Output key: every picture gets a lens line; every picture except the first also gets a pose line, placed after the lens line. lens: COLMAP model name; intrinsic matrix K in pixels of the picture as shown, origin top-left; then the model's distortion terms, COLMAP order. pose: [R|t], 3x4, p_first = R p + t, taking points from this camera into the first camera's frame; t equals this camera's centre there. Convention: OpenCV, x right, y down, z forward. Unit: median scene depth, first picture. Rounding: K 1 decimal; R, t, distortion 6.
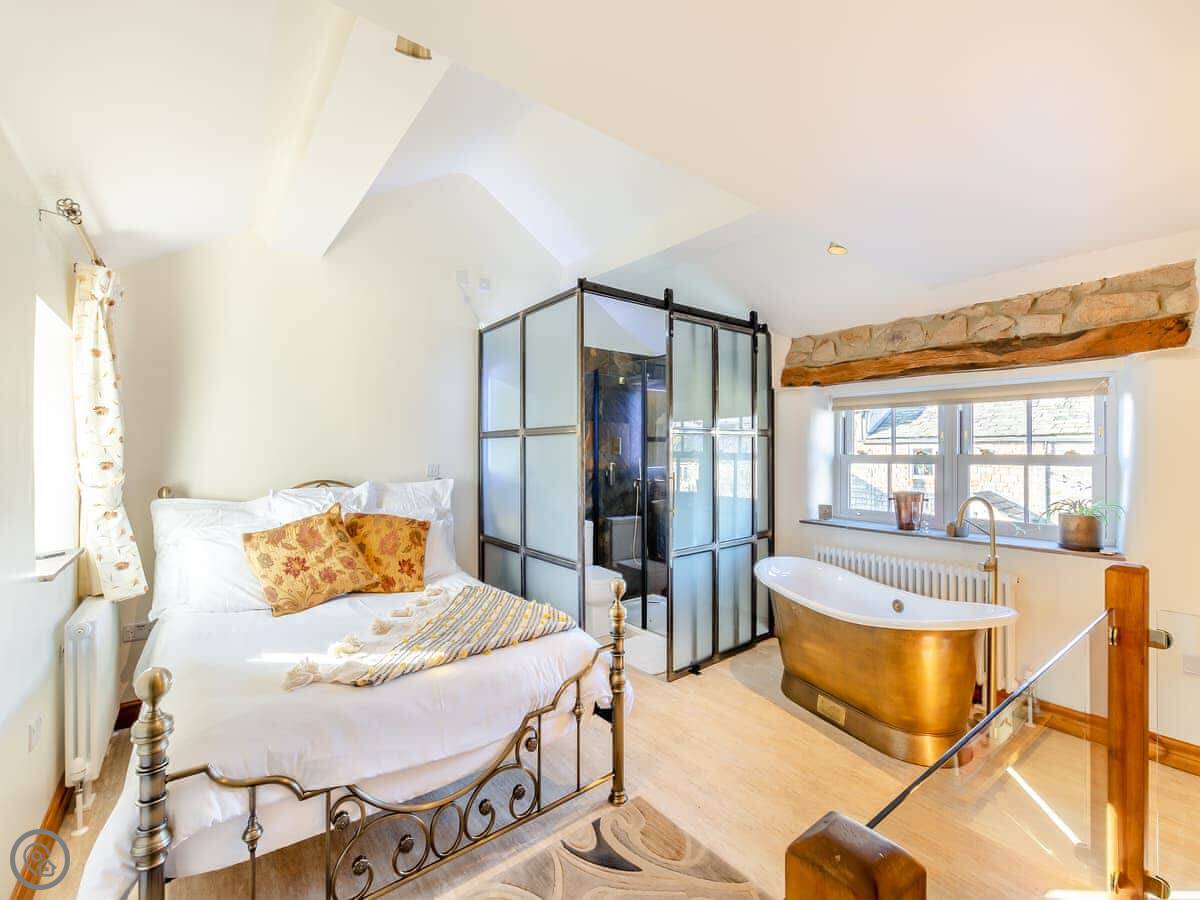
lens RADIAL K [[519.2, 0, 602.9], [0, 519.2, 453.6], [0, 0, 1]] dist [0.003459, -0.000059]
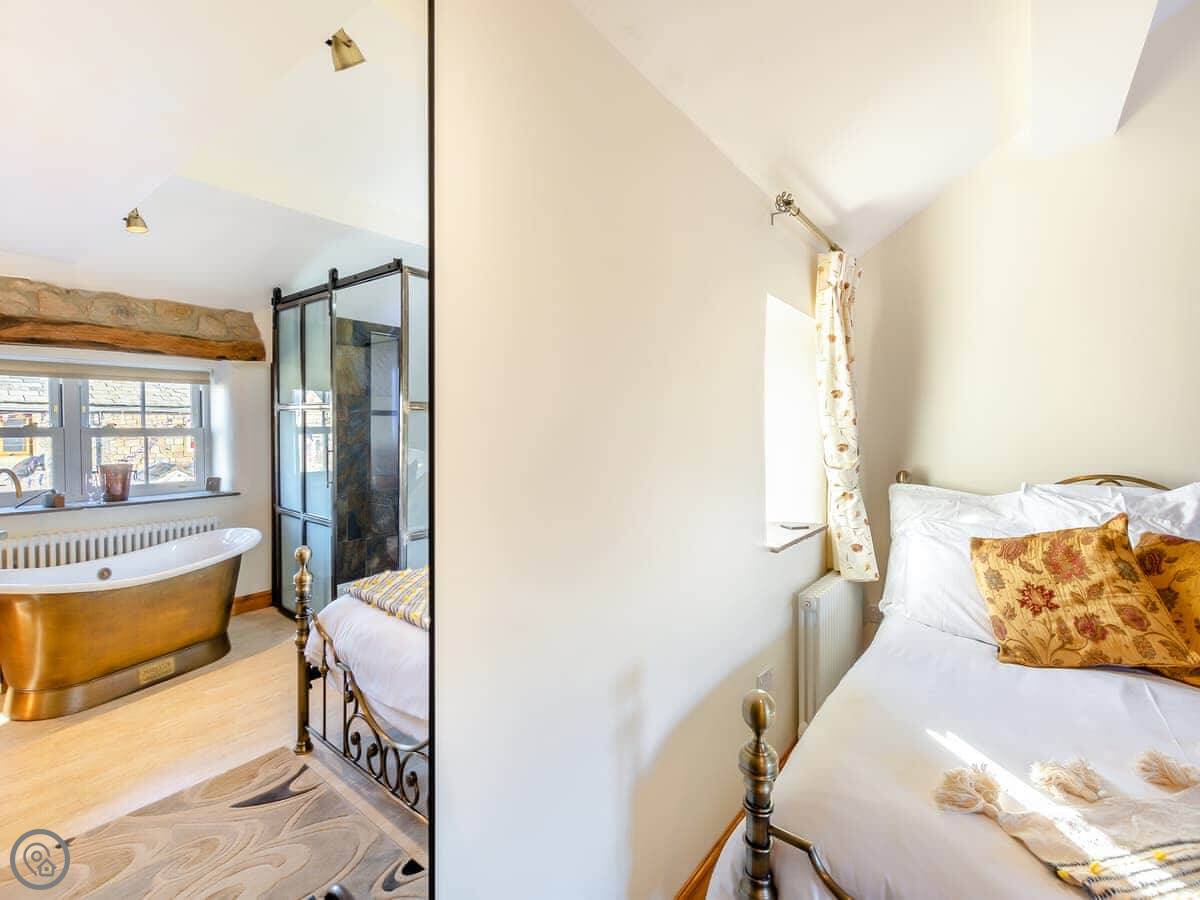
lens RADIAL K [[536.8, 0, 603.7], [0, 536.8, 447.8], [0, 0, 1]] dist [0.000070, -0.000597]
pose [[0.239110, 0.021925, -0.970745, -0.035241], [0.004984, 0.999704, 0.023807, -0.003056], [0.970980, -0.010530, 0.238930, 0.236696]]
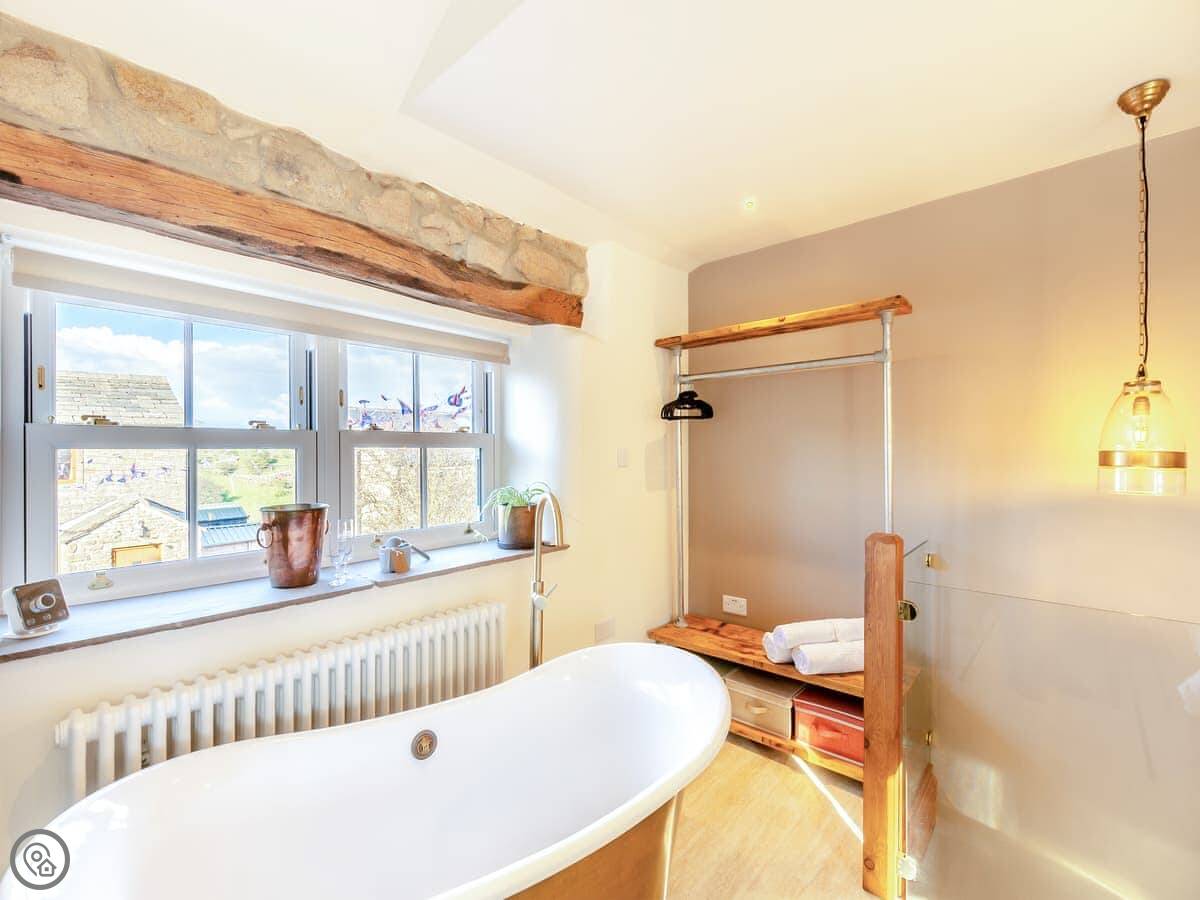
lens RADIAL K [[522.9, 0, 604.6], [0, 522.9, 450.6], [0, 0, 1]] dist [0.003328, 0.000312]
pose [[-0.187084, -0.002446, 0.982341, 0.075495], [0.003486, 0.999989, 0.003154, 0.027057], [-0.982338, 0.004014, -0.187073, 0.954407]]
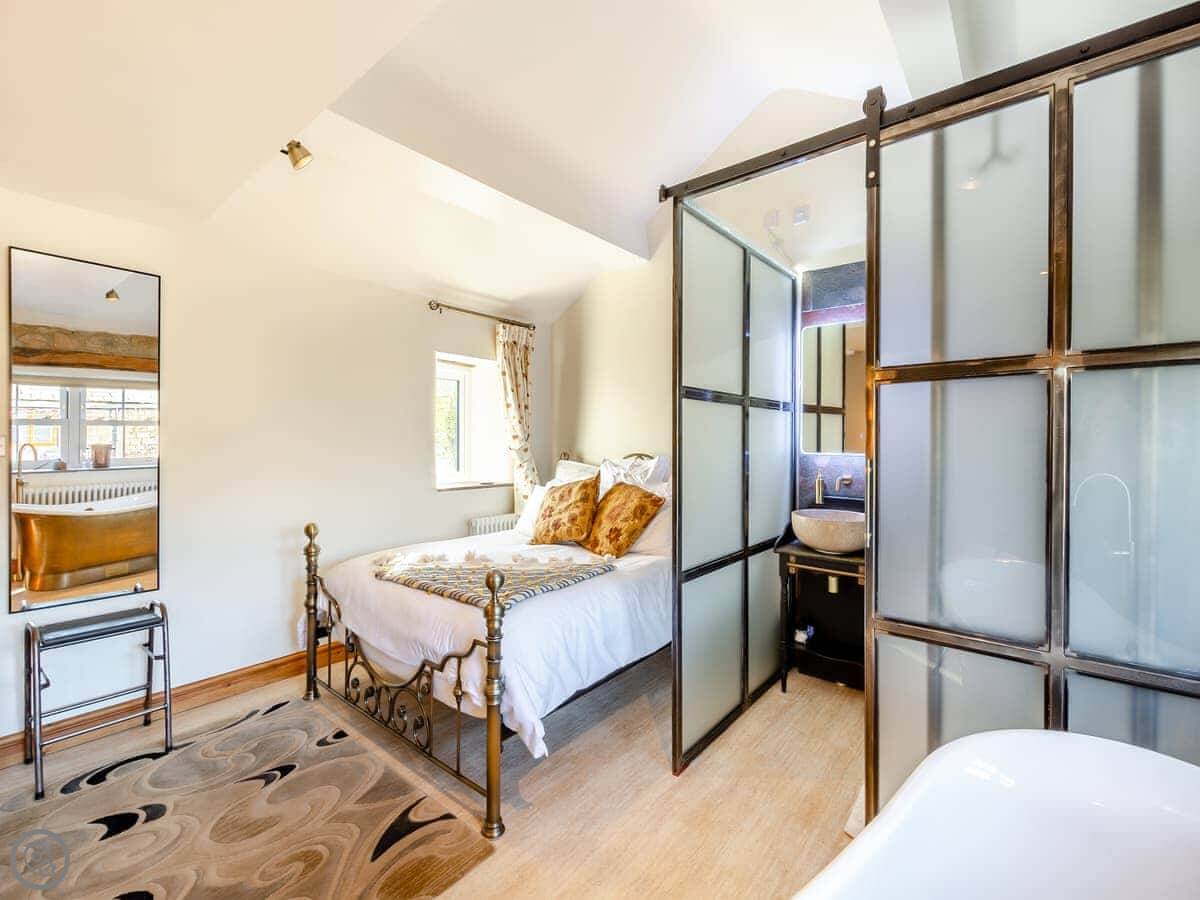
lens RADIAL K [[519.2, 0, 602.9], [0, 519.2, 453.6], [0, 0, 1]] dist [0.003459, -0.000059]
pose [[0.216100, 0.028302, -0.975961, 0.647606], [-0.011236, 0.999586, 0.026499, 0.022753], [0.976307, 0.005239, 0.216328, 0.734292]]
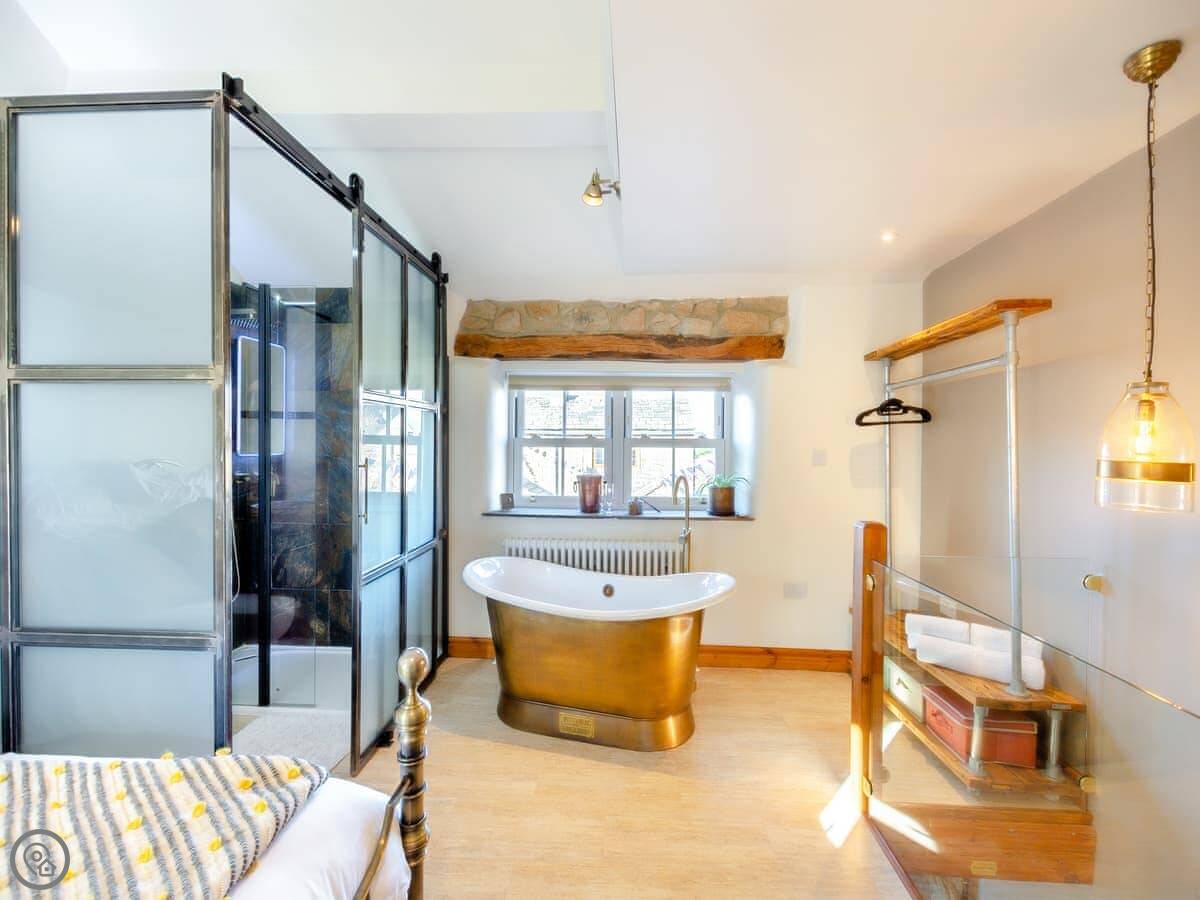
lens RADIAL K [[522.9, 0, 604.6], [0, 522.9, 450.6], [0, 0, 1]] dist [0.003328, 0.000312]
pose [[0.659935, -0.002950, 0.751317, -0.181537], [-0.007142, 0.999922, 0.010200, 0.019756], [-0.751288, -0.012097, 0.659863, 0.367459]]
